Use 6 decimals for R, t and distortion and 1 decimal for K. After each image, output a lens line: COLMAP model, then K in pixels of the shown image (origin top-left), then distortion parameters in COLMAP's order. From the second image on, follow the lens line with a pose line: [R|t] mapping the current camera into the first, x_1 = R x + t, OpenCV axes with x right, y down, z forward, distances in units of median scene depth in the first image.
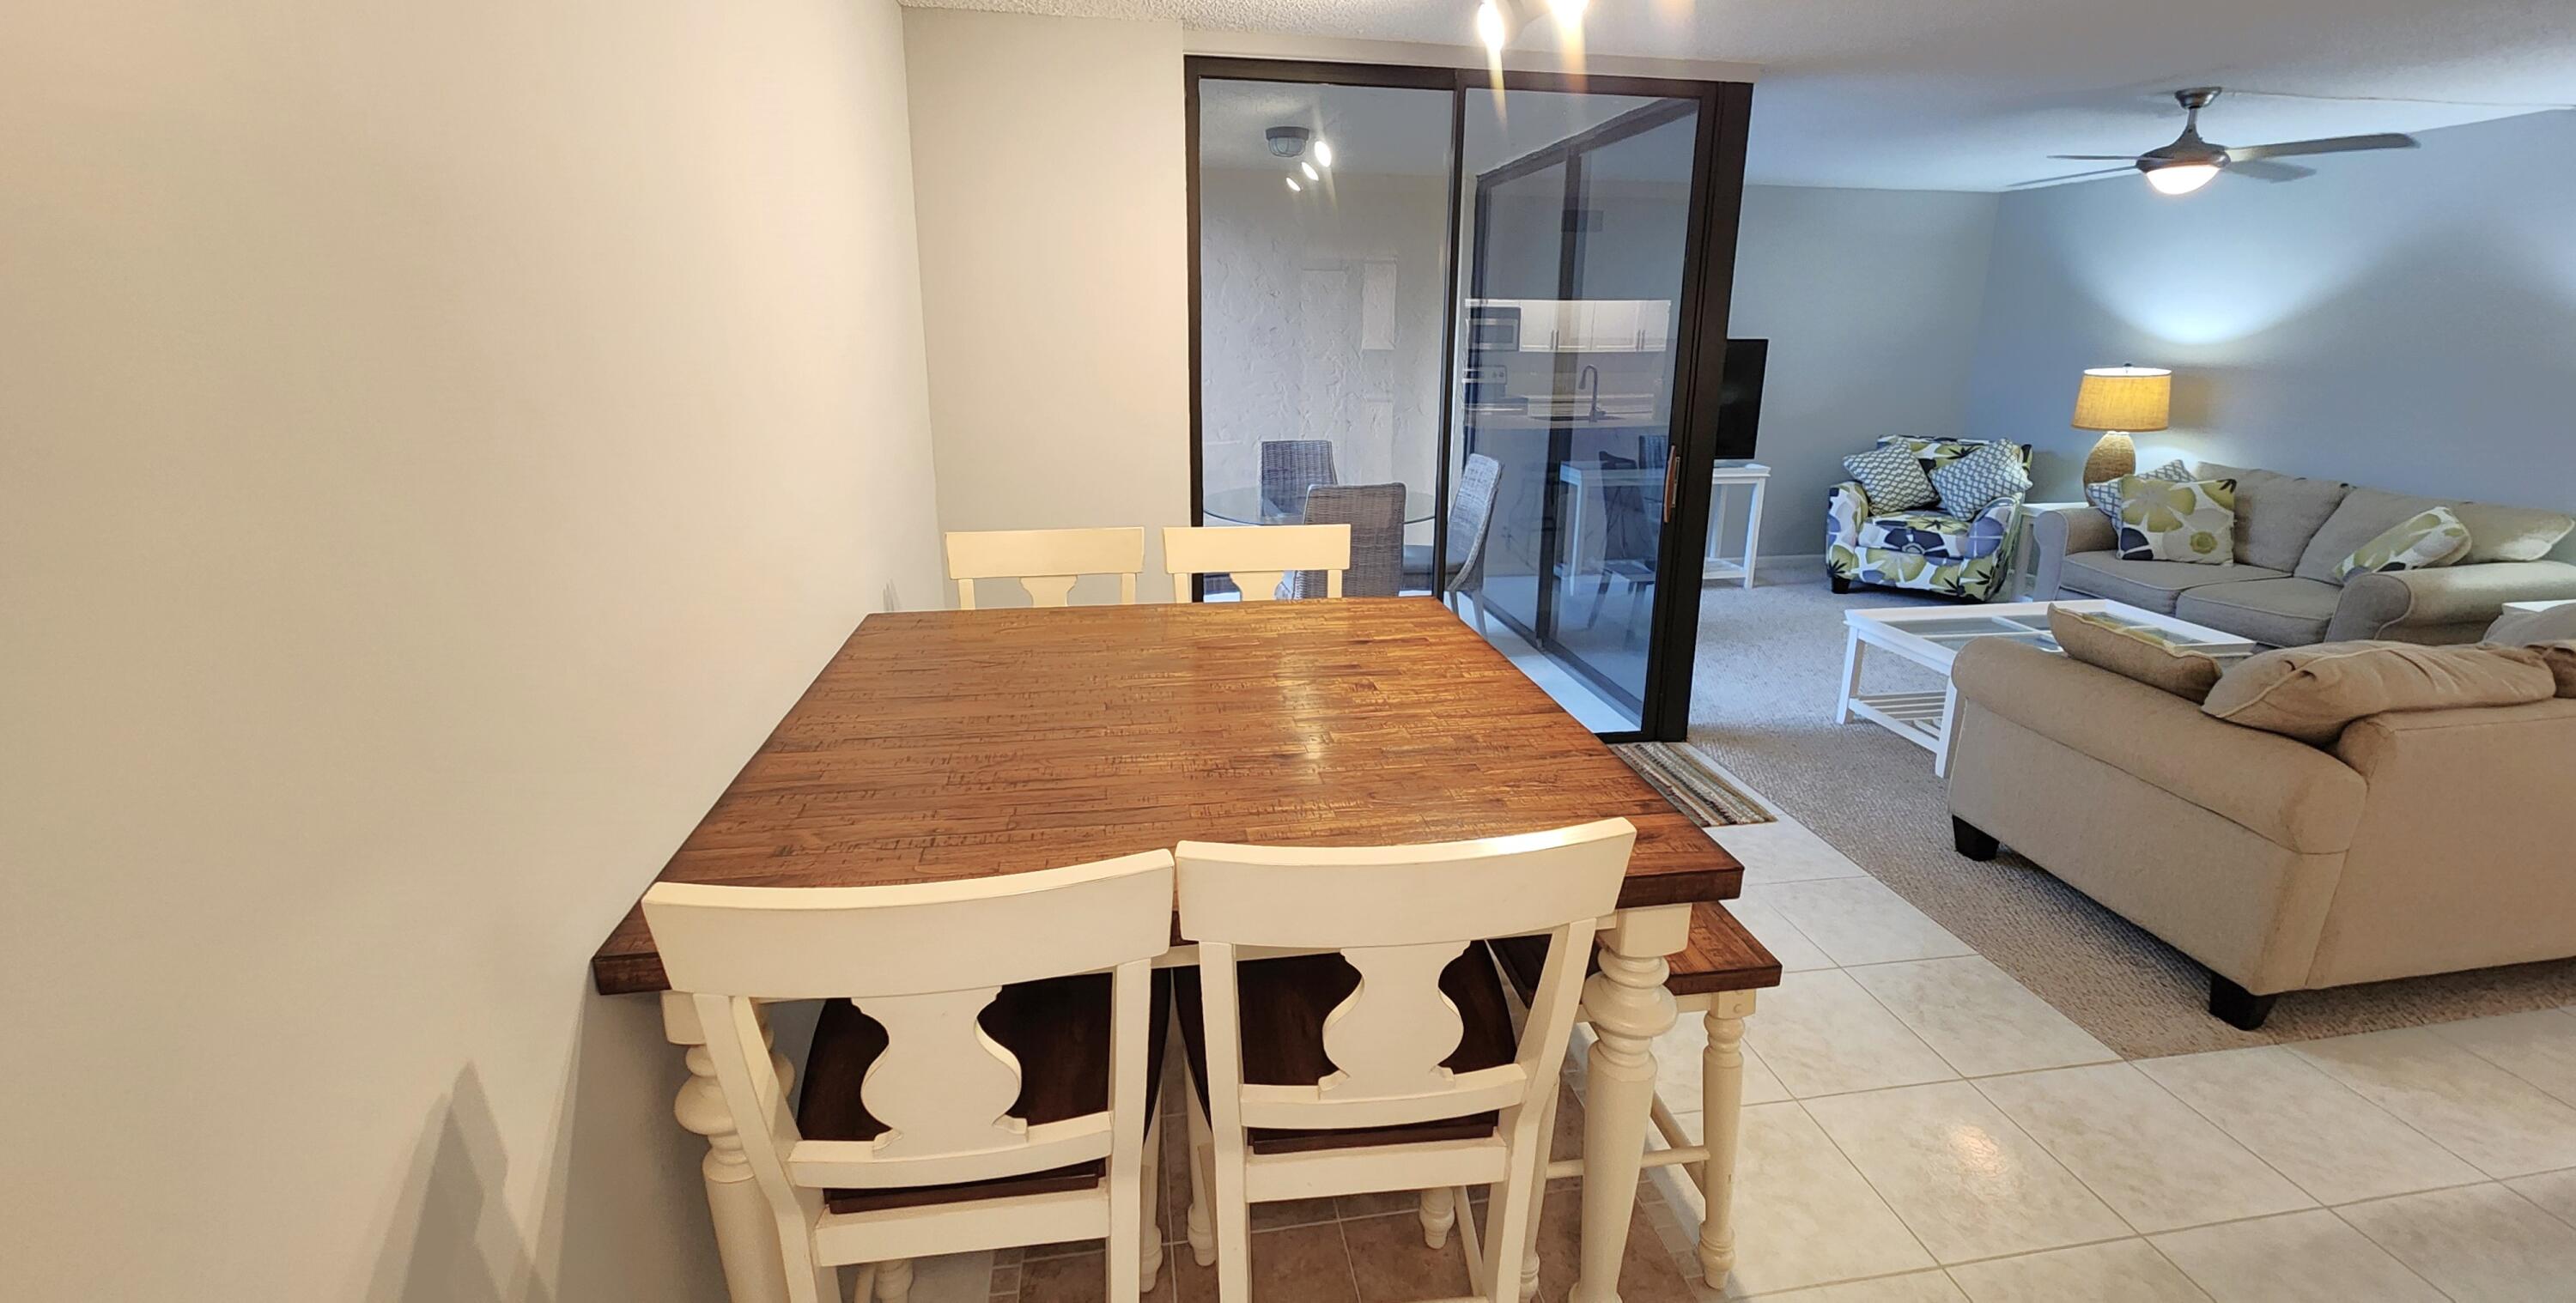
lens RADIAL K [[1089.0, 0, 1301.8], [0, 1089.0, 656.5], [0, 0, 1]] dist [0.002953, 0.000045]
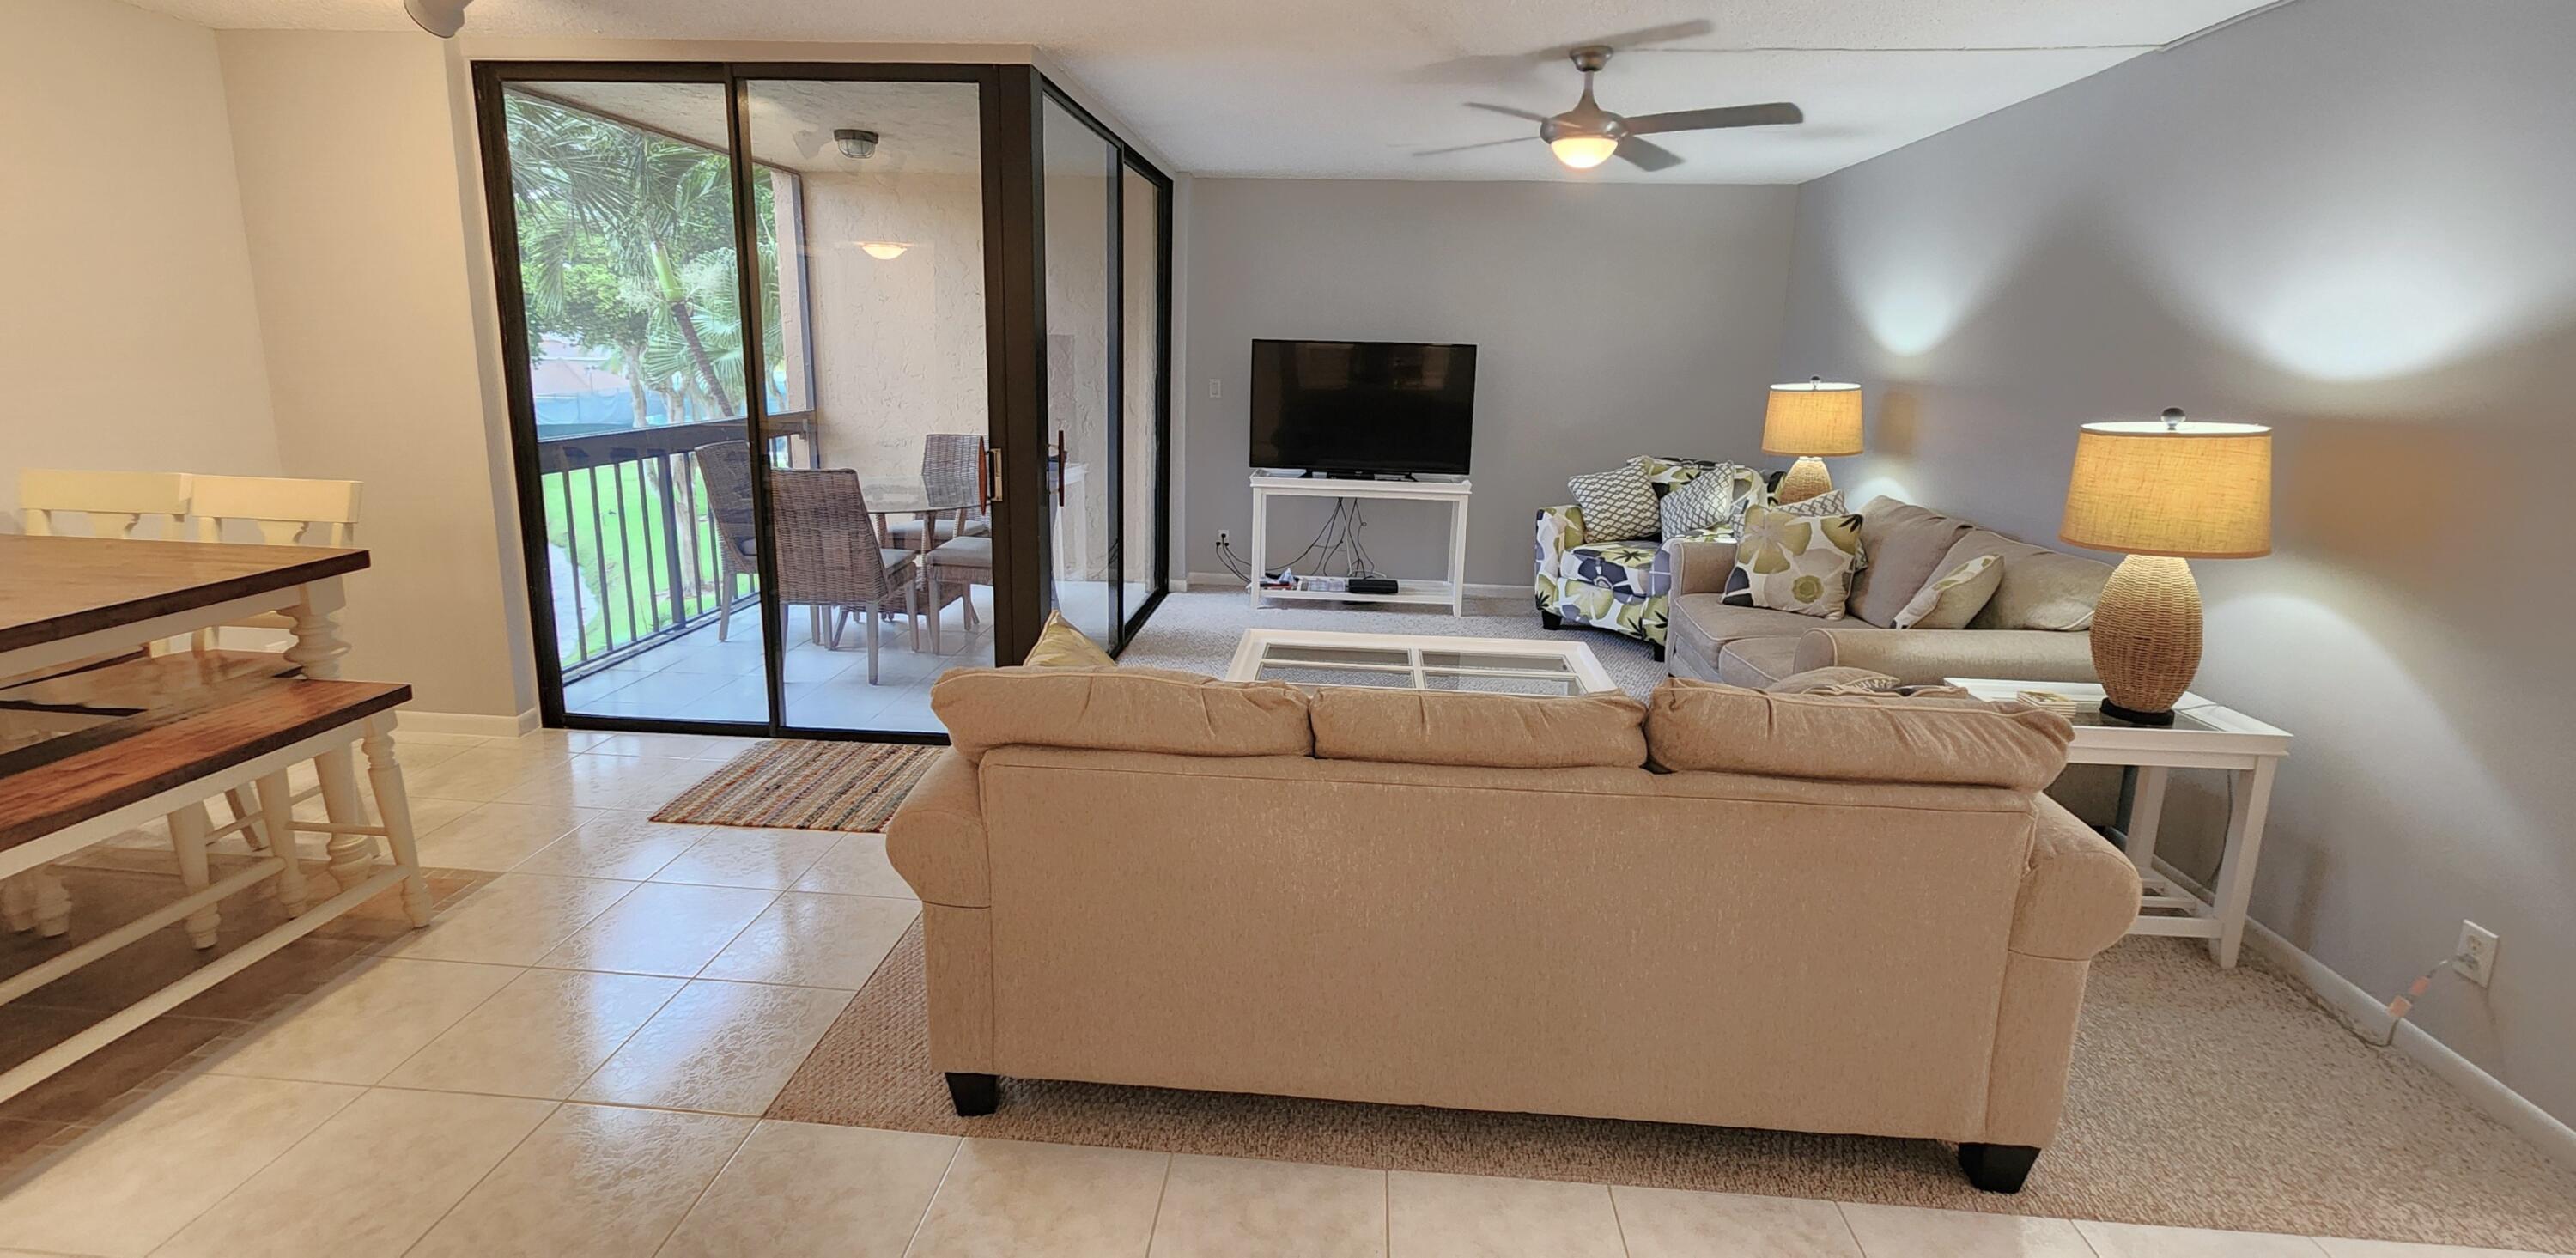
lens RADIAL K [[1094.7, 0, 1275.1], [0, 1094.7, 608.8], [0, 0, 1]] dist [0.000341, 0.000074]
pose [[0.964488, 0.074242, -0.253478, 0.539293], [-0.089765, 0.994696, -0.050217, -0.010773], [0.248405, 0.071187, 0.966037, 0.091789]]
